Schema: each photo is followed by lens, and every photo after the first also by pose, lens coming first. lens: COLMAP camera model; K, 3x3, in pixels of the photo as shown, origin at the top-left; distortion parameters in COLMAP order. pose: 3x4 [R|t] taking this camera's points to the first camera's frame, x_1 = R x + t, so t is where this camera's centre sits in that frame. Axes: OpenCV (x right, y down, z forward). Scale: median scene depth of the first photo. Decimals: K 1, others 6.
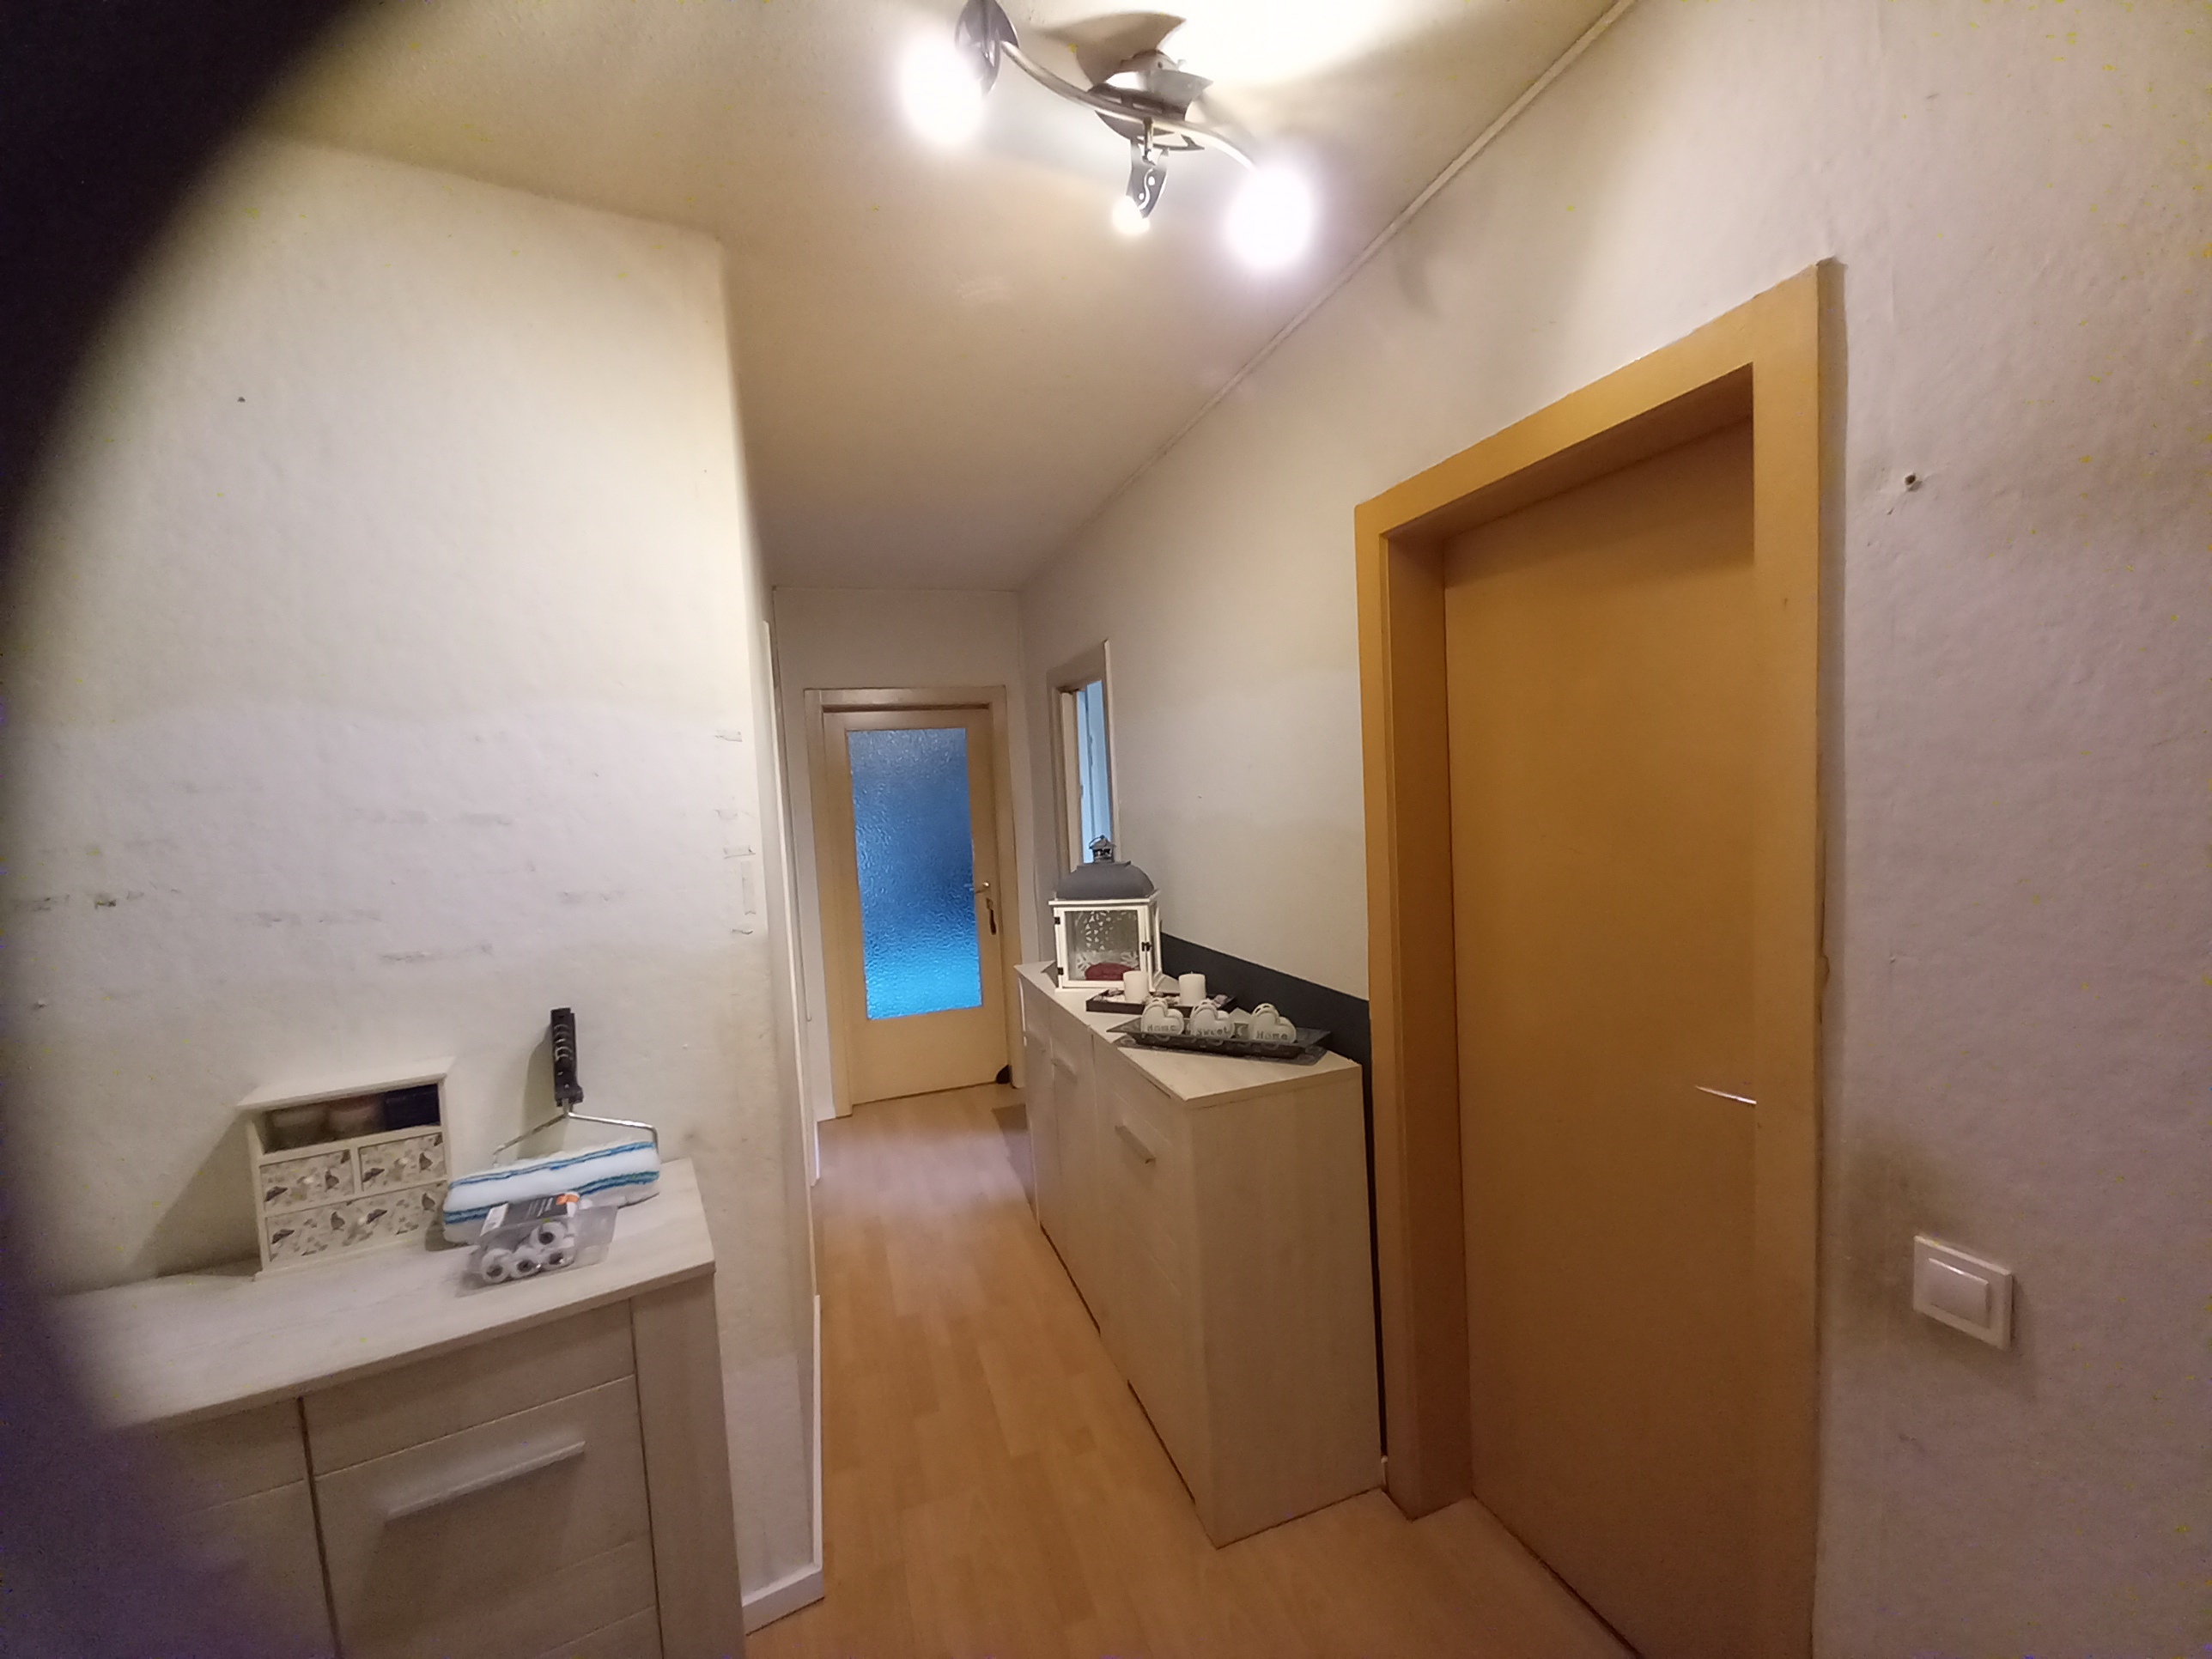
lens RADIAL K [[885.1, 0, 1110.0], [0, 885.1, 832.6], [0, 0, 1]] dist [-0.000793, -0.000309]
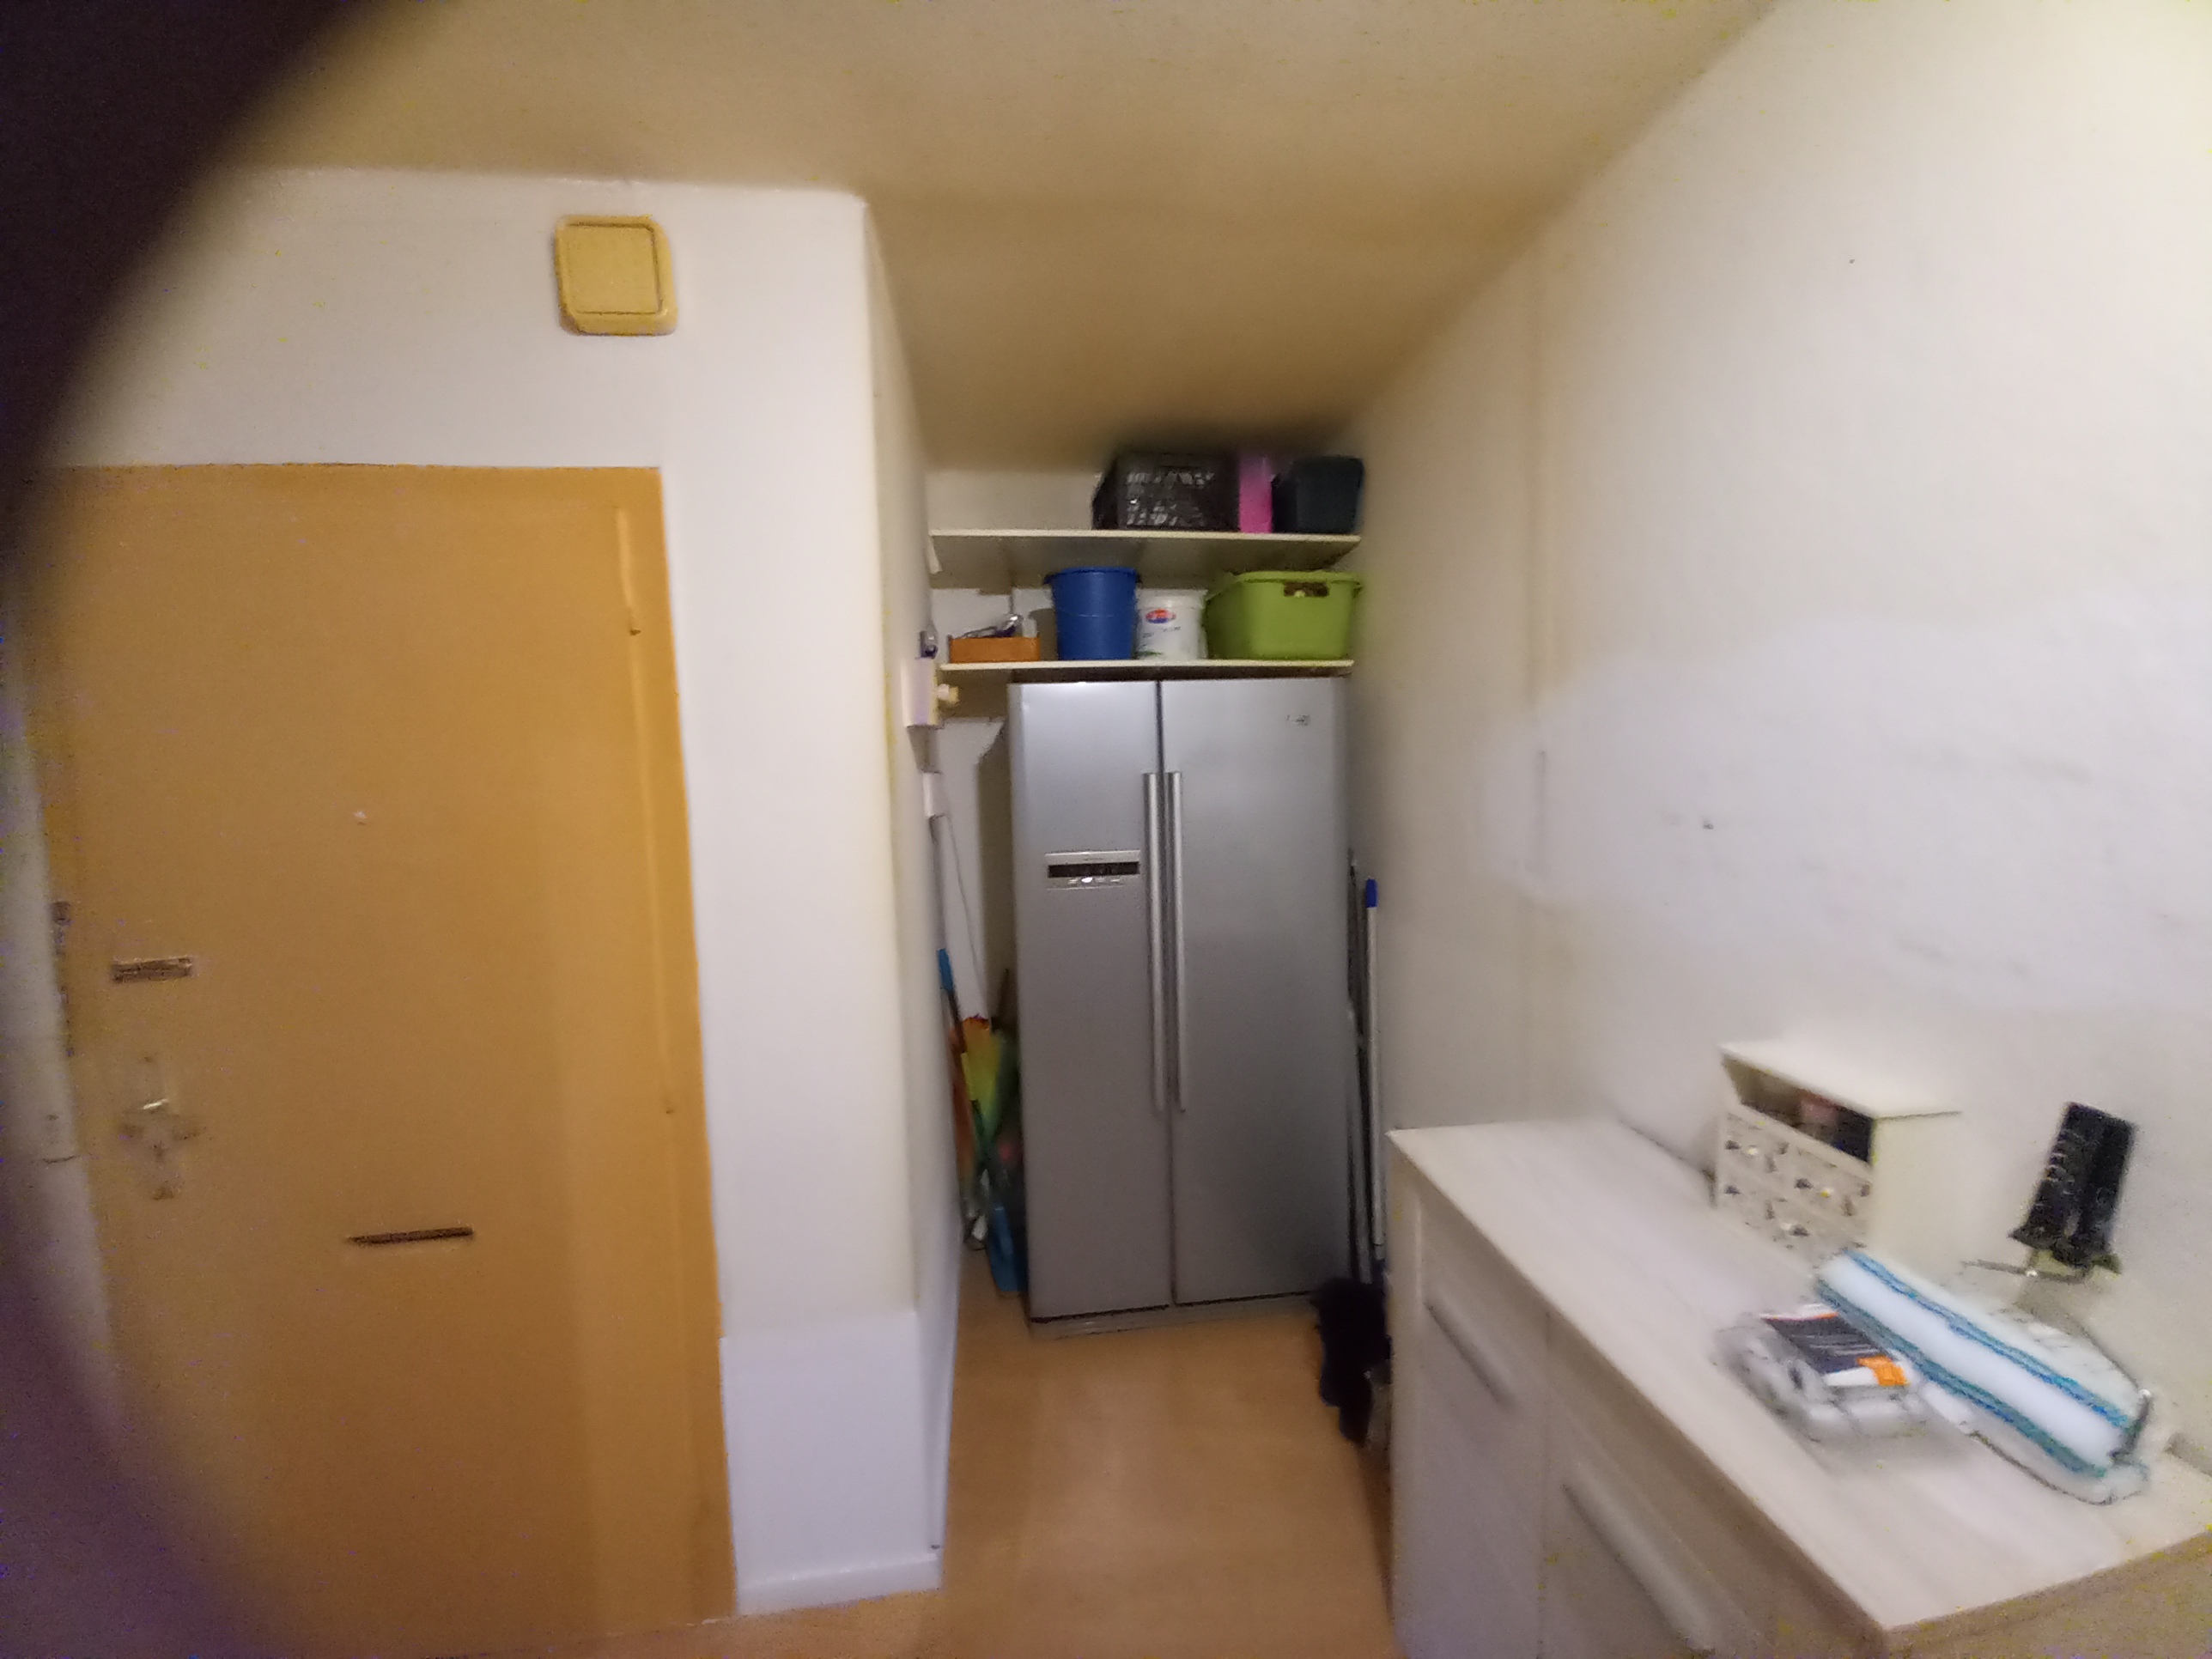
lens RADIAL K [[885.1, 0, 1110.5], [0, 885.1, 832.6], [0, 0, 1]] dist [-0.000793, -0.000309]
pose [[-0.356124, 0.137636, -0.924247, 0.133694], [-0.019177, 0.987808, 0.154490, -0.062310], [0.934242, 0.072742, -0.349143, 0.653222]]
